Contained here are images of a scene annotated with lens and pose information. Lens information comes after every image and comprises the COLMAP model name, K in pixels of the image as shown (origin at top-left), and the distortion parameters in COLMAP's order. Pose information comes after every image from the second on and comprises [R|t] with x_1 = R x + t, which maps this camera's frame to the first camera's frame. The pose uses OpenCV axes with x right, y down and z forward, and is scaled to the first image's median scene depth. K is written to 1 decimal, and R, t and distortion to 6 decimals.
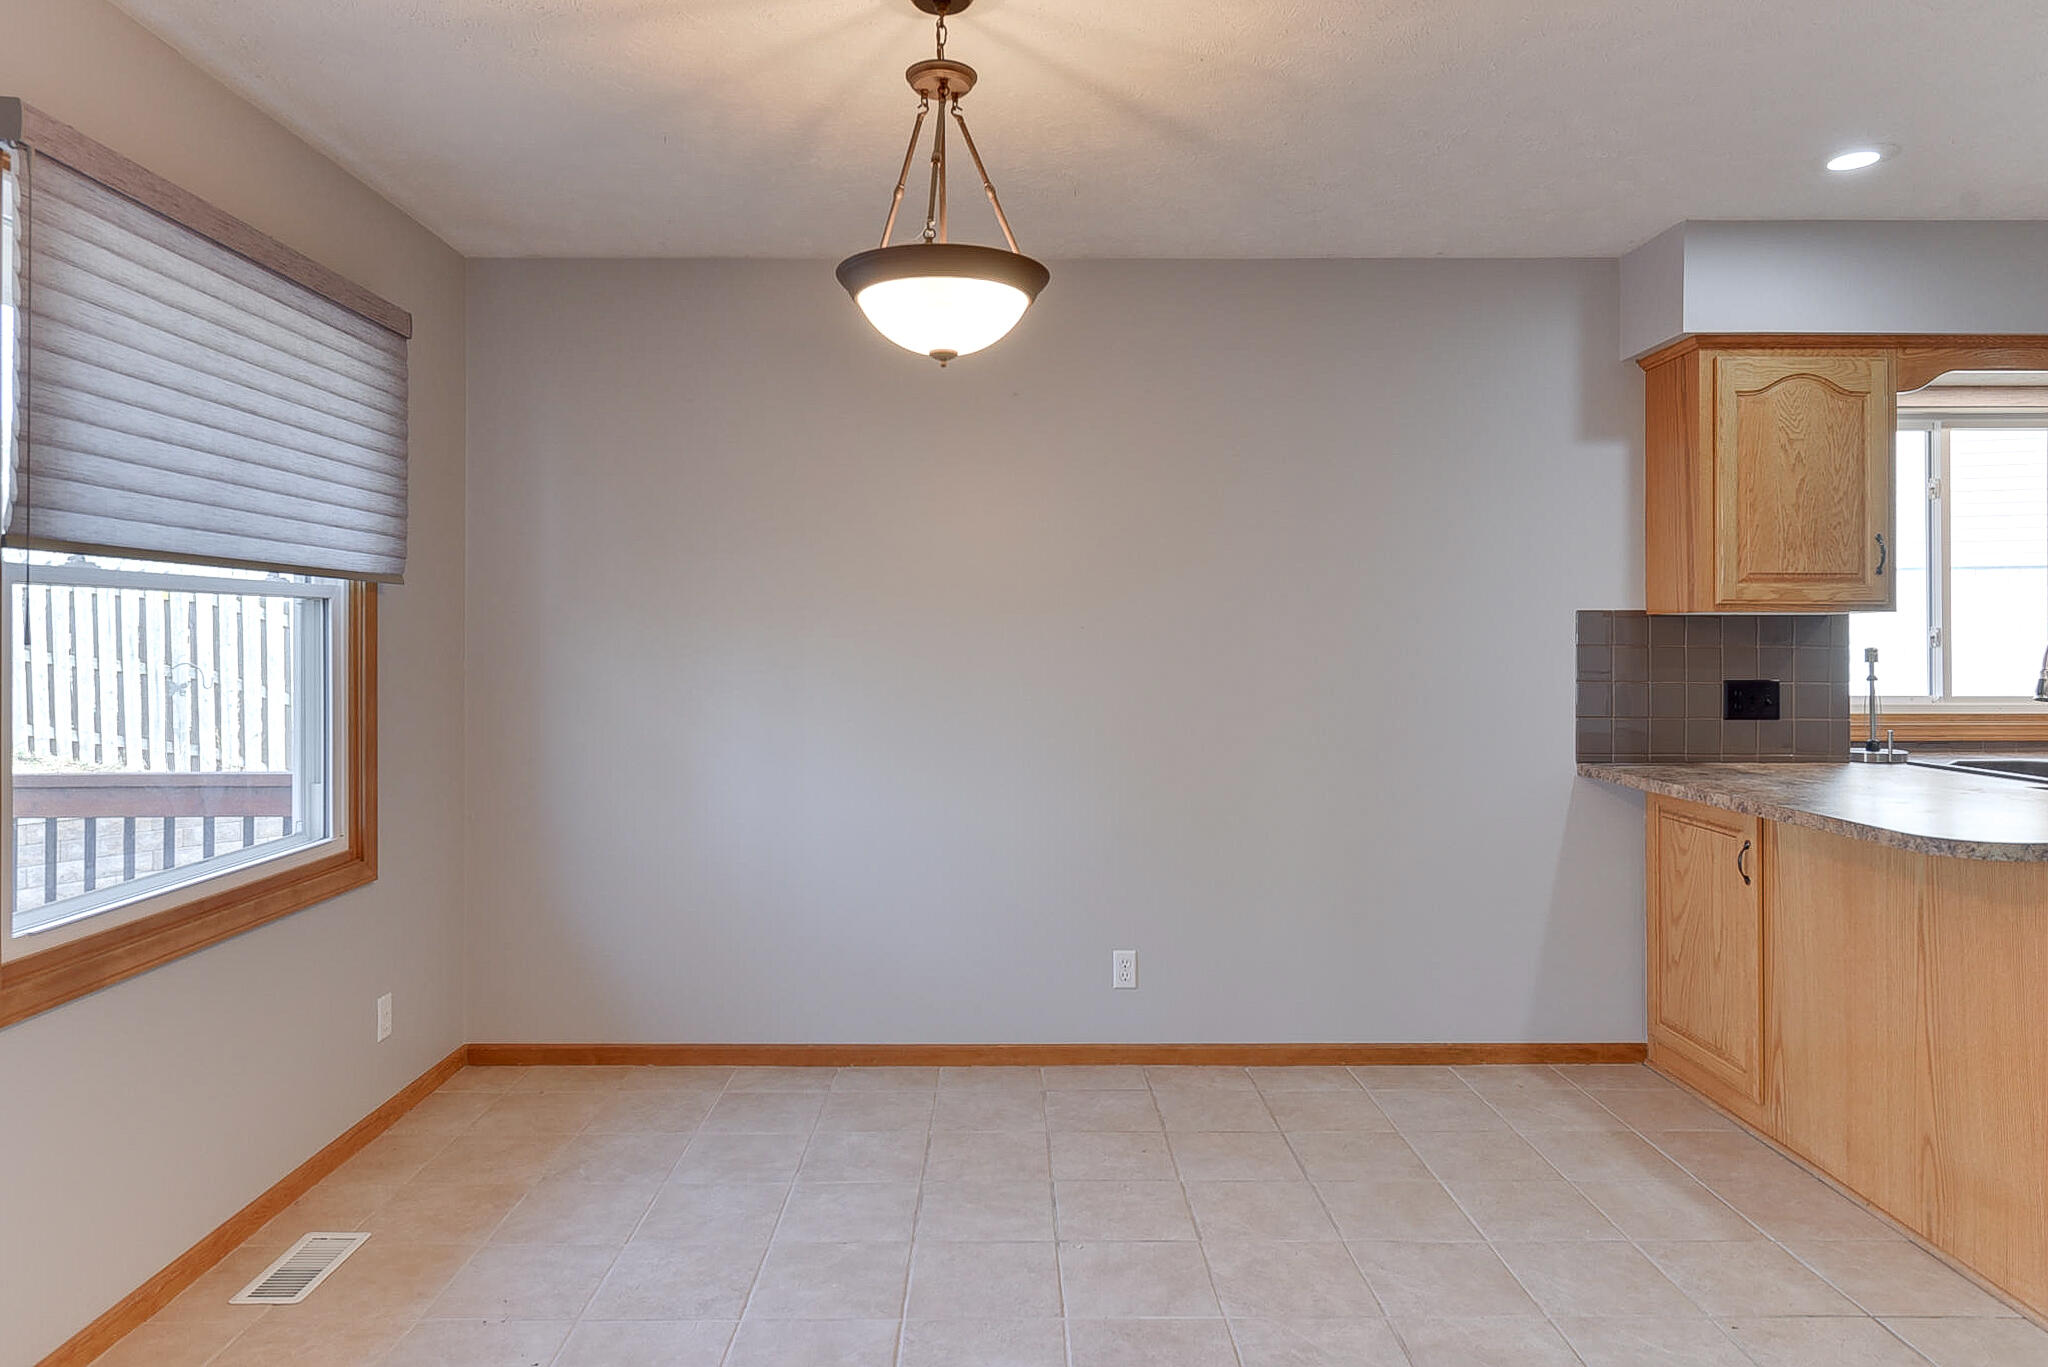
lens RADIAL K [[1286.1, 0, 1007.6], [0, 1286.1, 631.3], [0, 0, 1]] dist [0.006180, 0.000182]
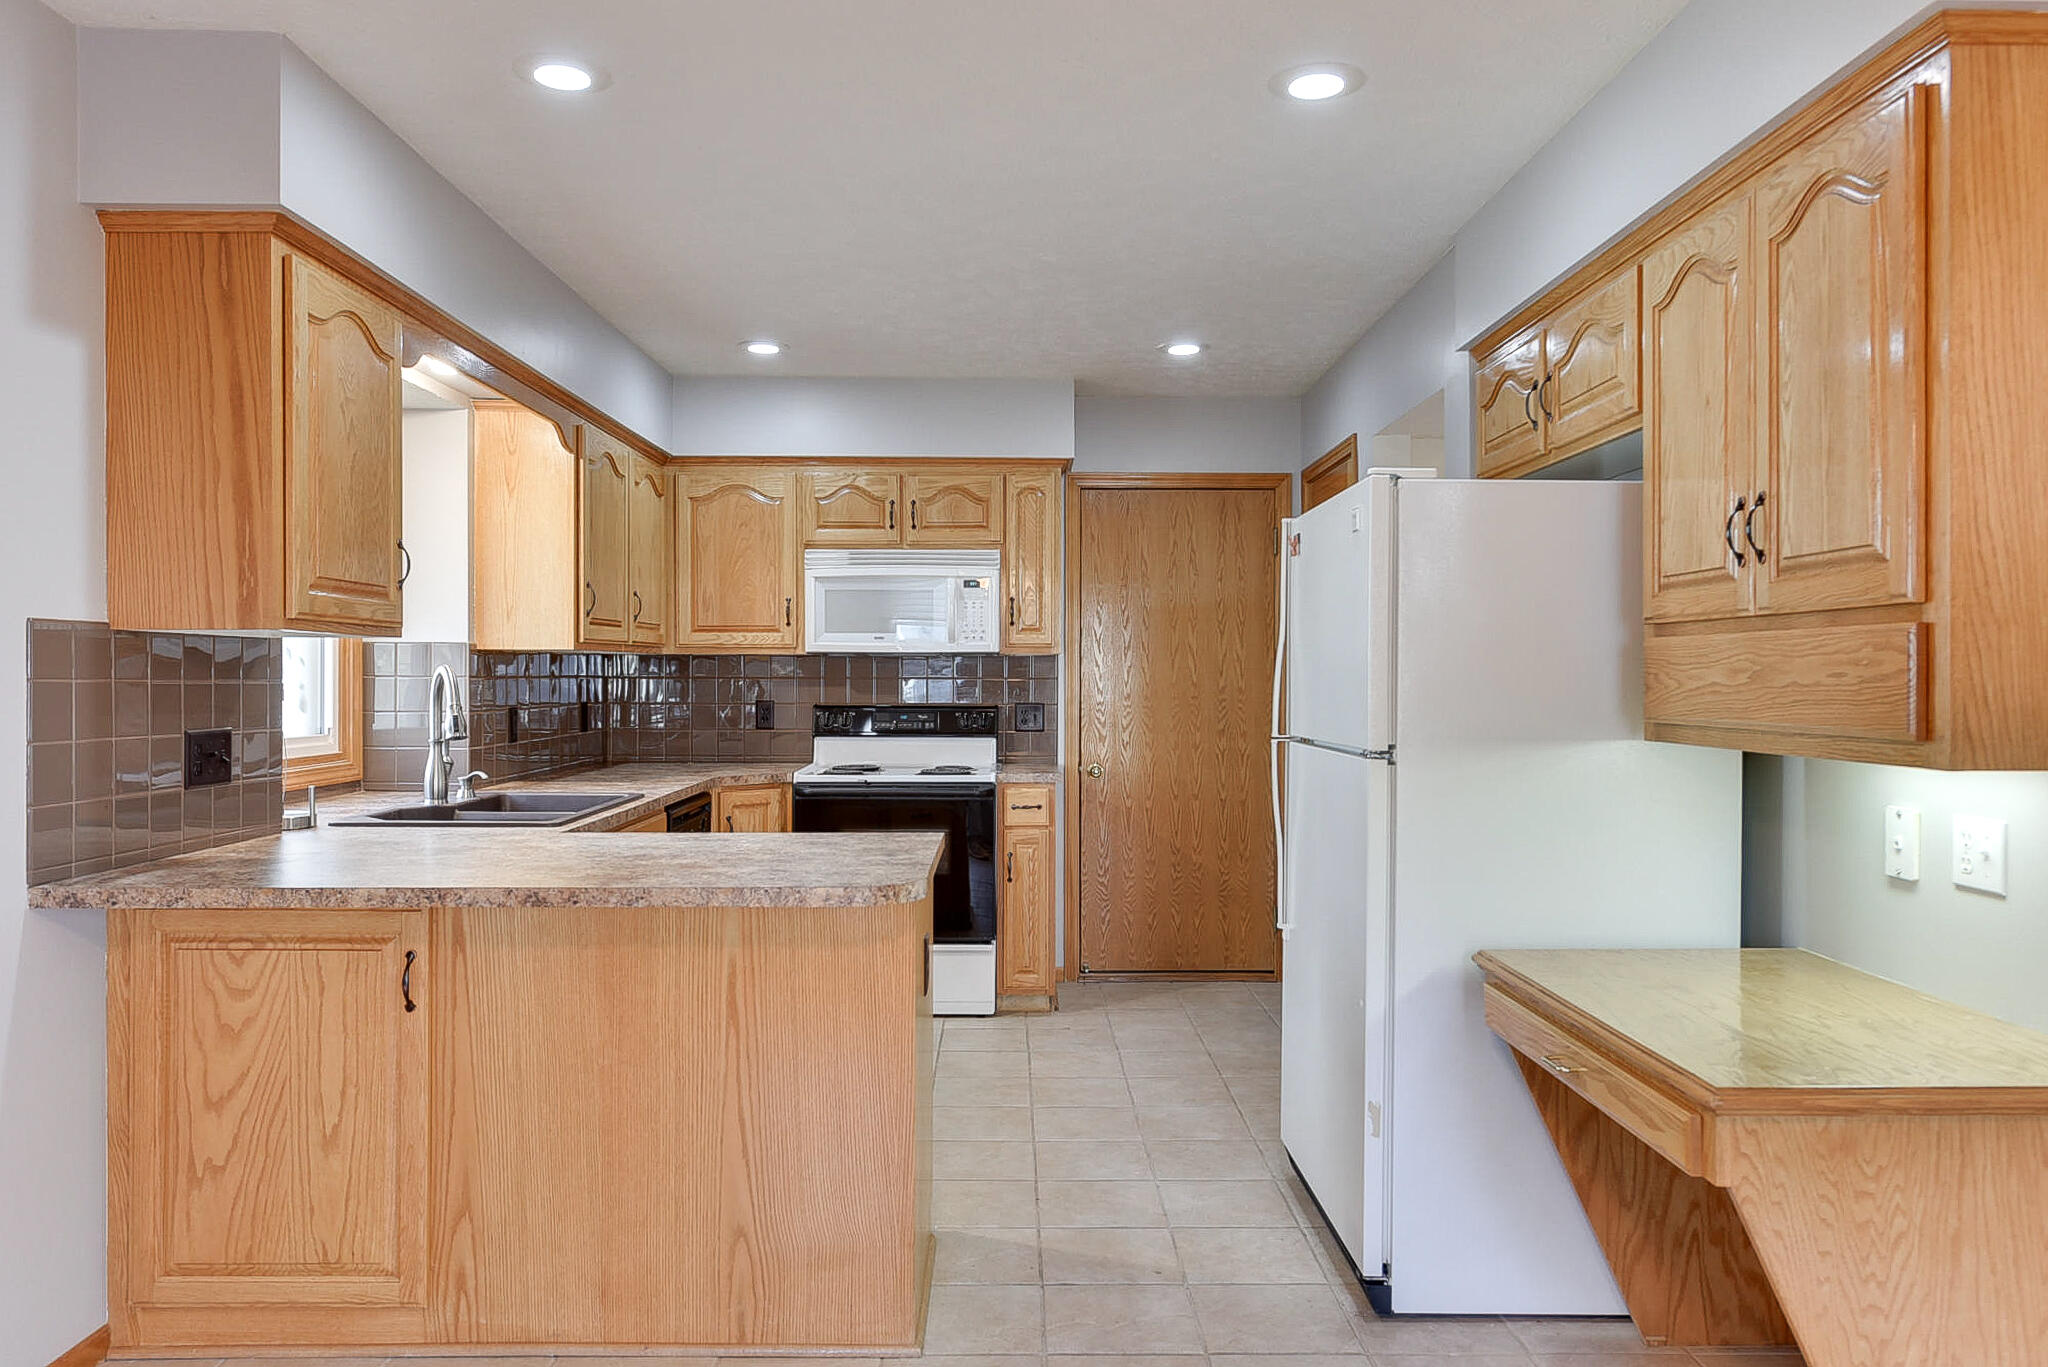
lens RADIAL K [[1402.5, 0, 1023.9], [0, 1402.5, 686.3], [0, 0, 1]] dist [0.006180, 0.001400]
pose [[-0.003736, -0.007085, 0.999968, -0.194645], [-0.009723, 0.999928, 0.007048, 0.005687], [-0.999946, -0.009696, -0.003804, 0.615811]]
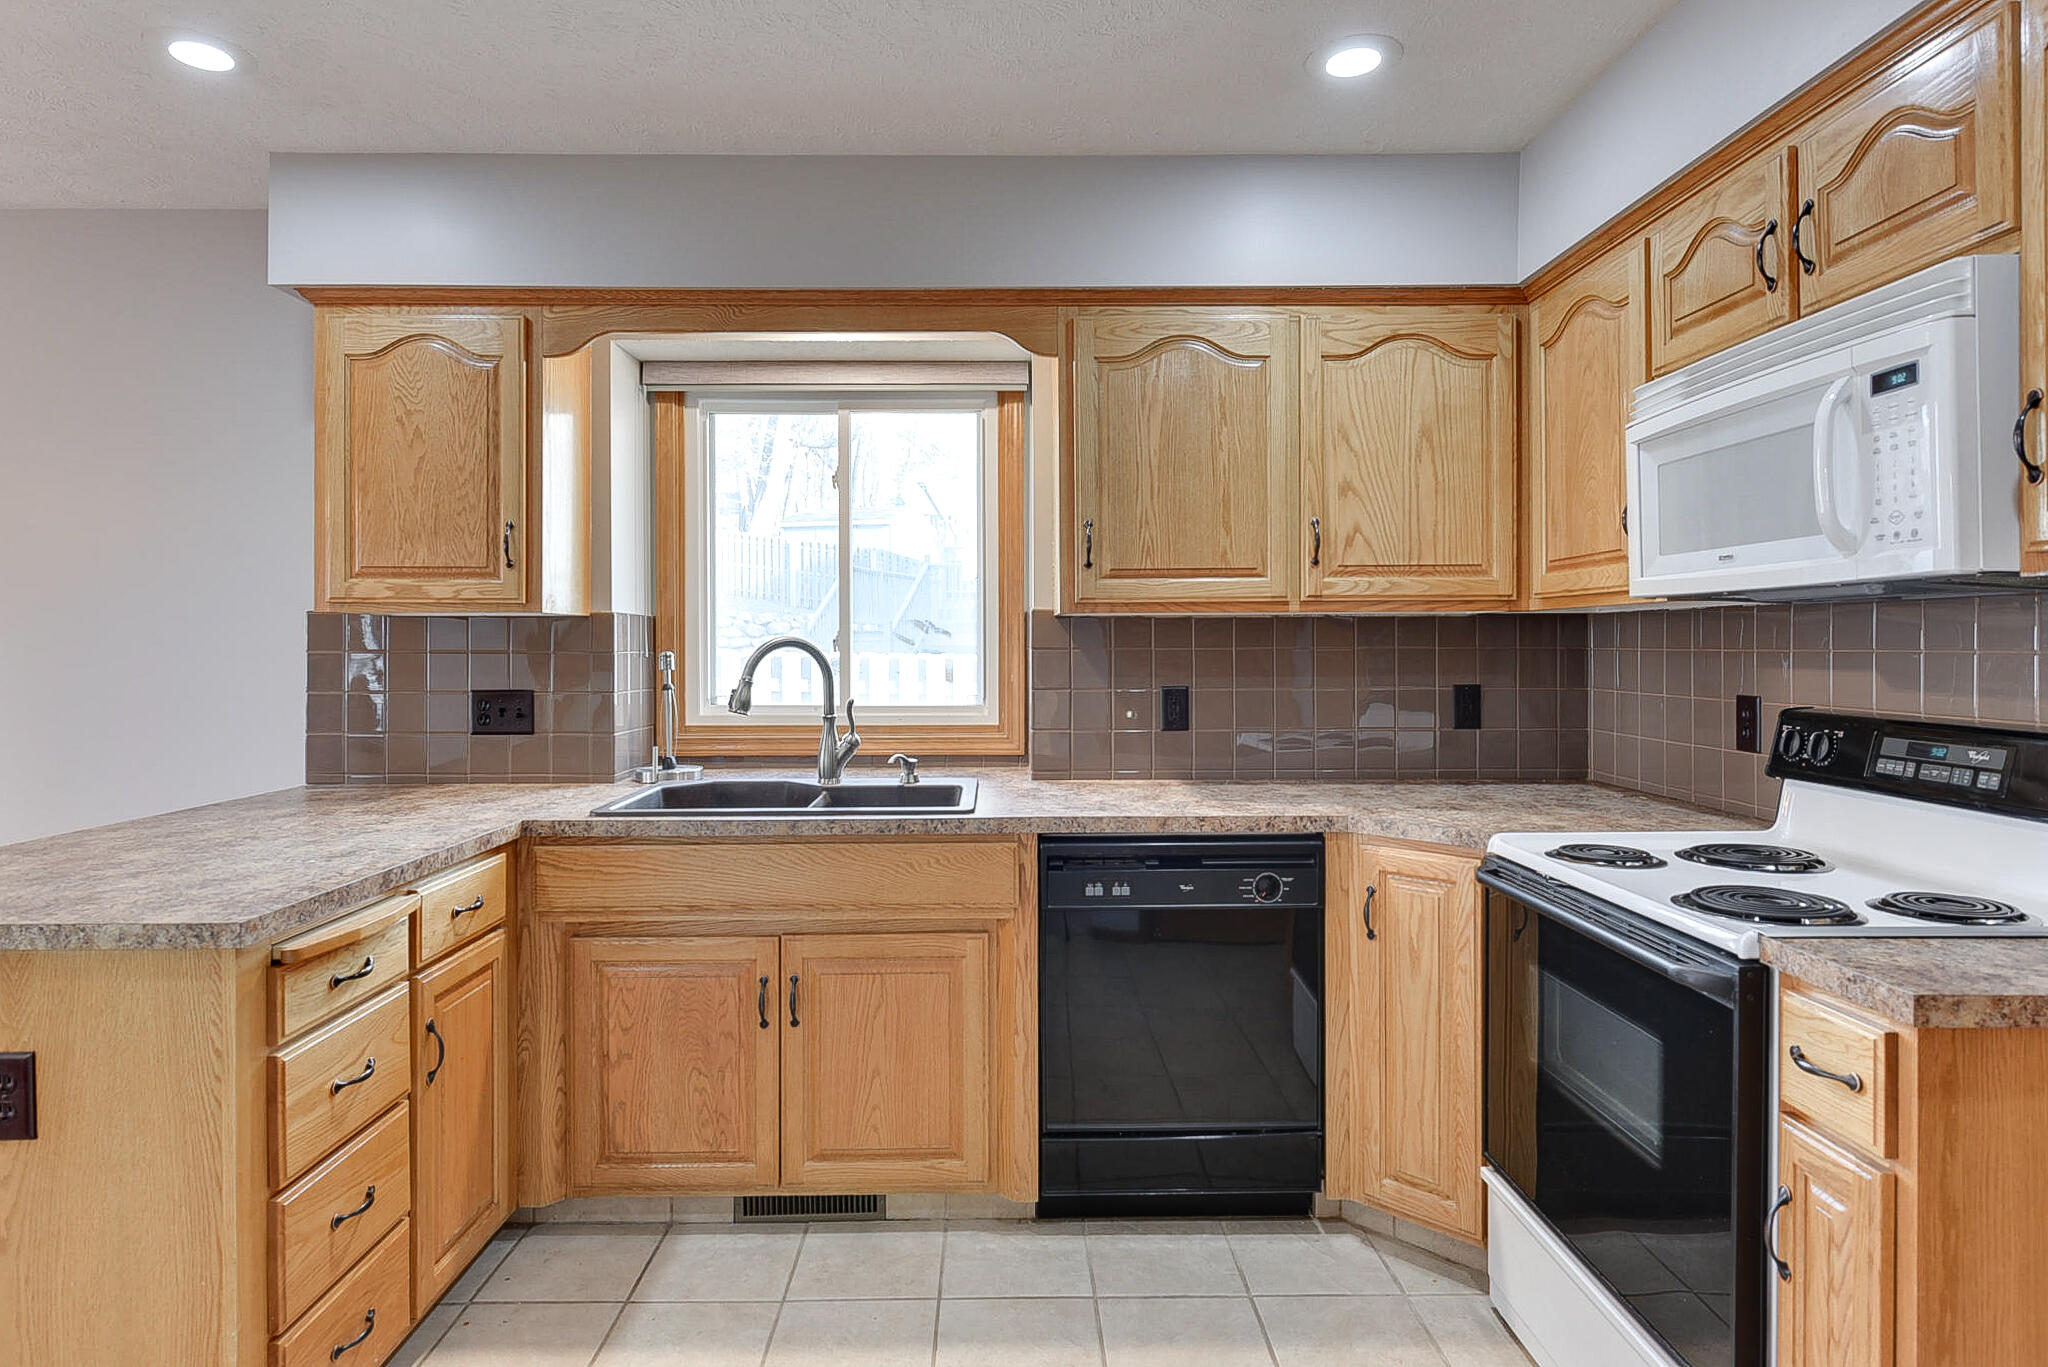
lens RADIAL K [[1134.8, 0, 1014.9], [0, 1134.8, 649.9], [0, 0, 1]] dist [0.002694, -0.000396]
pose [[0.999989, -0.001209, 0.004423, 1.007447], [0.001153, 0.999918, 0.012719, 0.001111], [-0.004438, -0.012714, 0.999909, 0.239794]]
